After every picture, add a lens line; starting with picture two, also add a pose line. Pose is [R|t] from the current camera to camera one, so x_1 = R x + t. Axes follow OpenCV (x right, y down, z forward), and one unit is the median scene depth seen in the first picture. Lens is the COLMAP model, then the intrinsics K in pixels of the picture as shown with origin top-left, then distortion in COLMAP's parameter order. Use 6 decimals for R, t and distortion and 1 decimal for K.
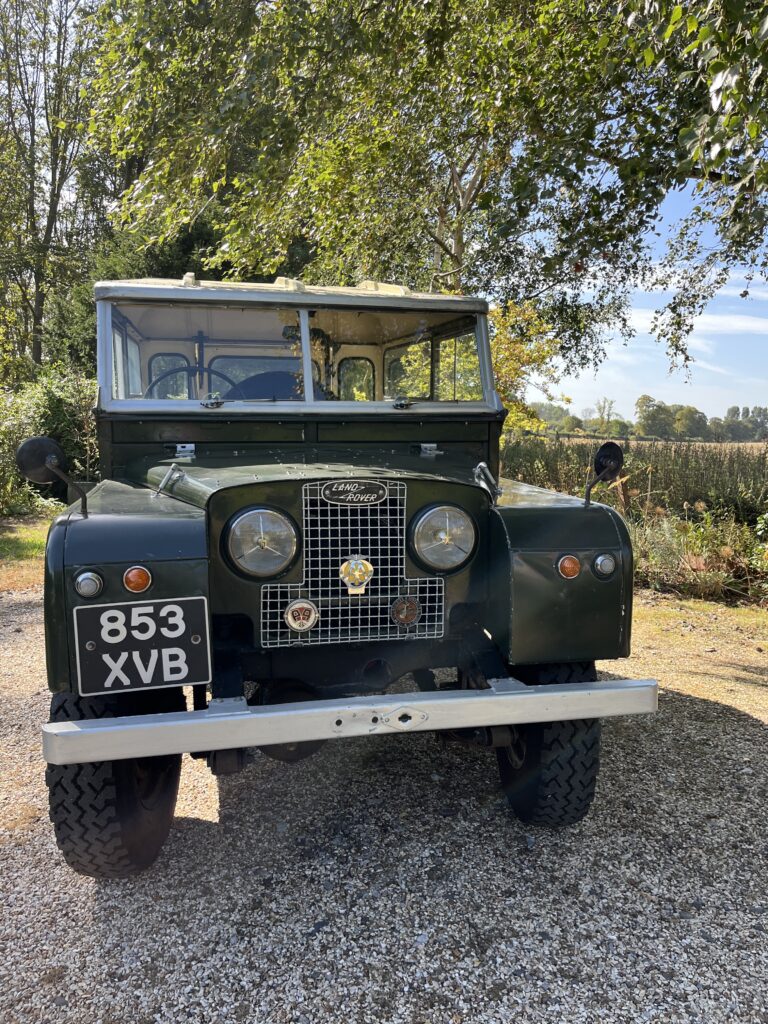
lens RADIAL K [[769.4, 0, 385.0], [0, 769.4, 512.8], [0, 0, 1]] dist [0.009509, -0.006398]
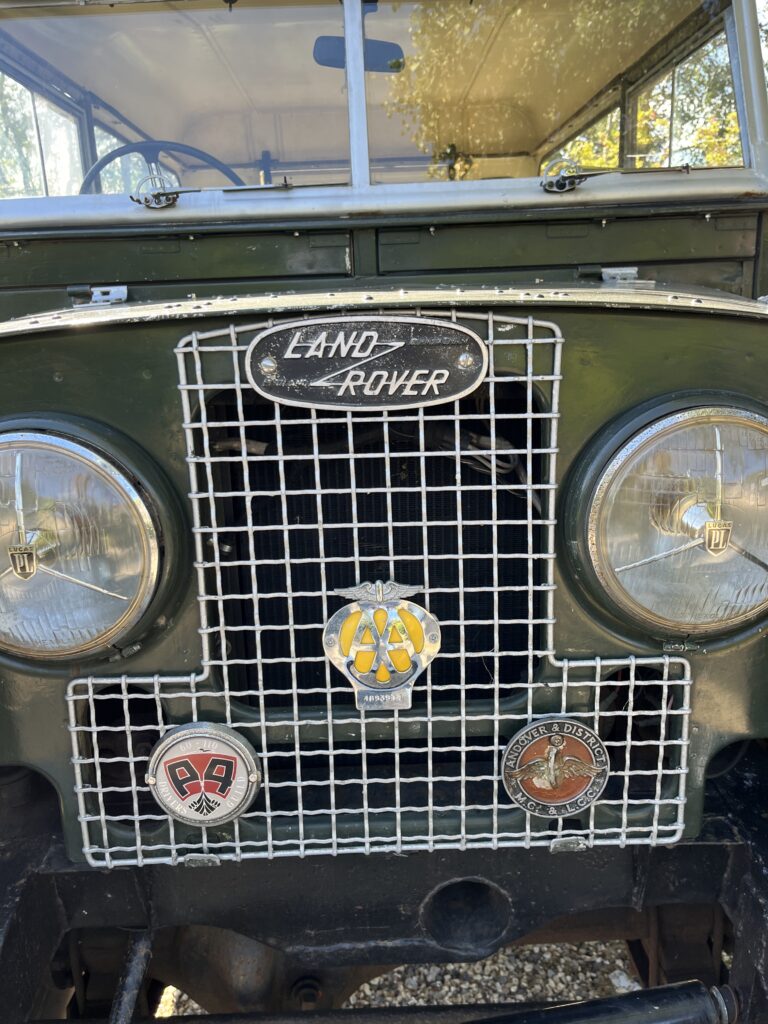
lens RADIAL K [[769.4, 0, 384.6], [0, 769.4, 515.3], [0, 0, 1]] dist [0.009509, -0.006398]
pose [[0.977776, 0.010571, -0.209388, 0.024895], [0.018037, 0.990784, 0.134246, -0.009563], [0.208877, -0.135039, 0.968574, 0.725104]]
